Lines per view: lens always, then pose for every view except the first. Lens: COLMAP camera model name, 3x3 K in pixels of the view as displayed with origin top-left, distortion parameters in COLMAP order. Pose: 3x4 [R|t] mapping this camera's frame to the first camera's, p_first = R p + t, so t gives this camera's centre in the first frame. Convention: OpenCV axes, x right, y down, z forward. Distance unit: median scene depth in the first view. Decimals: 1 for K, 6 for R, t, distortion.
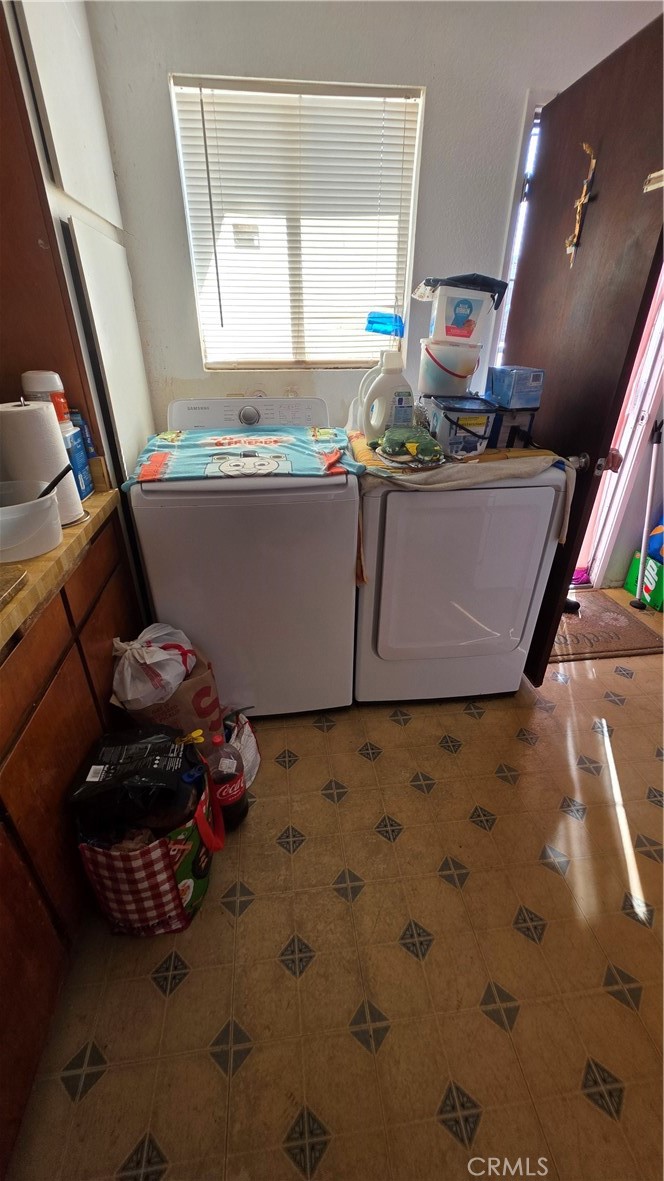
lens RADIAL K [[471.0, 0, 330.1], [0, 471.0, 589.7], [0, 0, 1]] dist [0.001306, -0.000260]
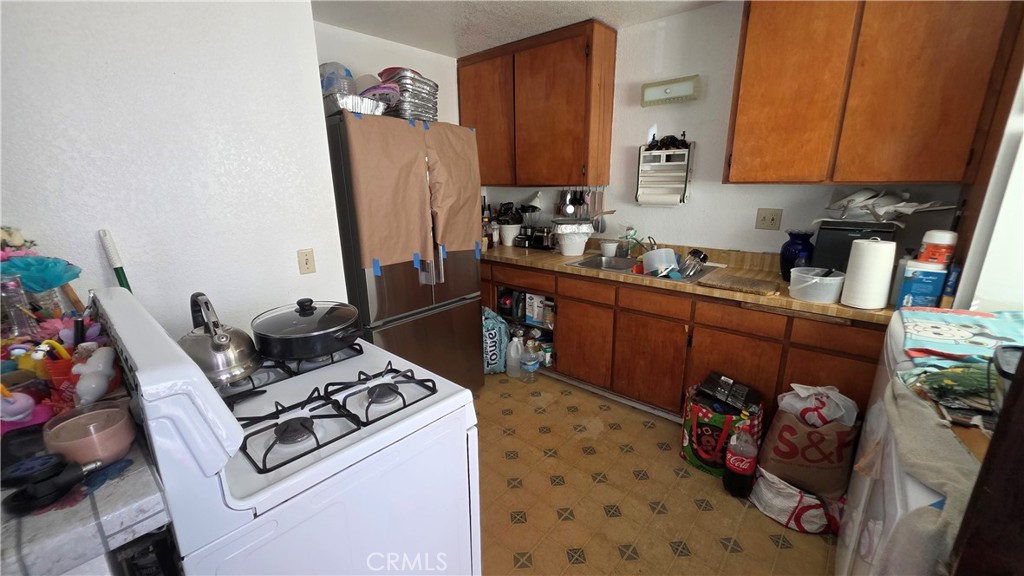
lens RADIAL K [[408.4, 0, 514.7], [0, 408.4, 289.3], [0, 0, 1]] dist [0.001306, -0.000260]
pose [[-0.739747, 0.180275, -0.648286, 1.061783], [-0.322910, 0.750148, 0.577068, -0.539427], [0.590342, 0.636222, -0.496707, 0.819443]]
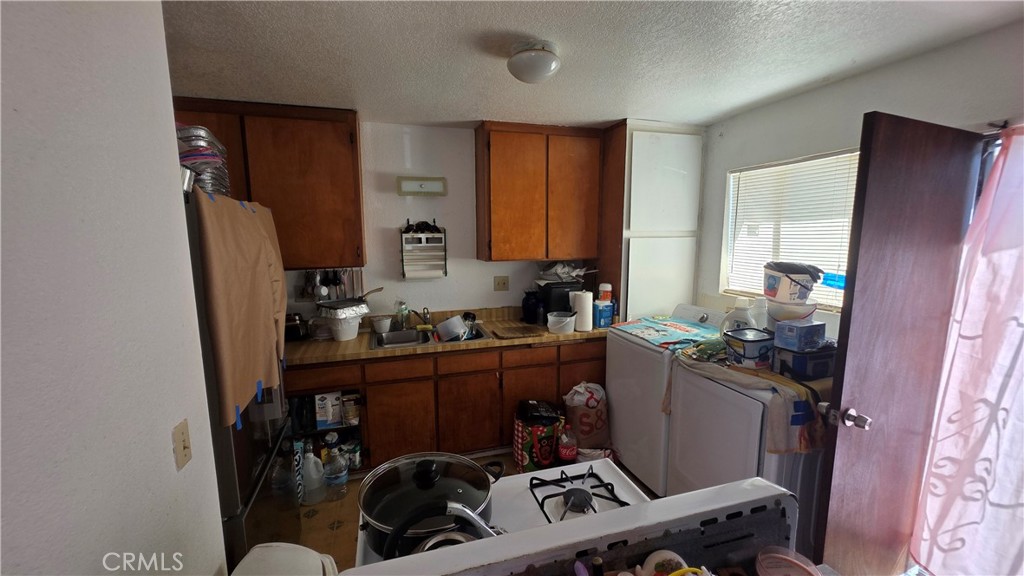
lens RADIAL K [[408.4, 0, 510.4], [0, 408.4, 289.7], [0, 0, 1]] dist [0.001306, -0.000260]
pose [[0.180201, 0.135140, -0.974302, 1.461100], [-0.477963, 0.877746, 0.033346, -0.199866], [0.859697, 0.459672, 0.222762, -0.035897]]
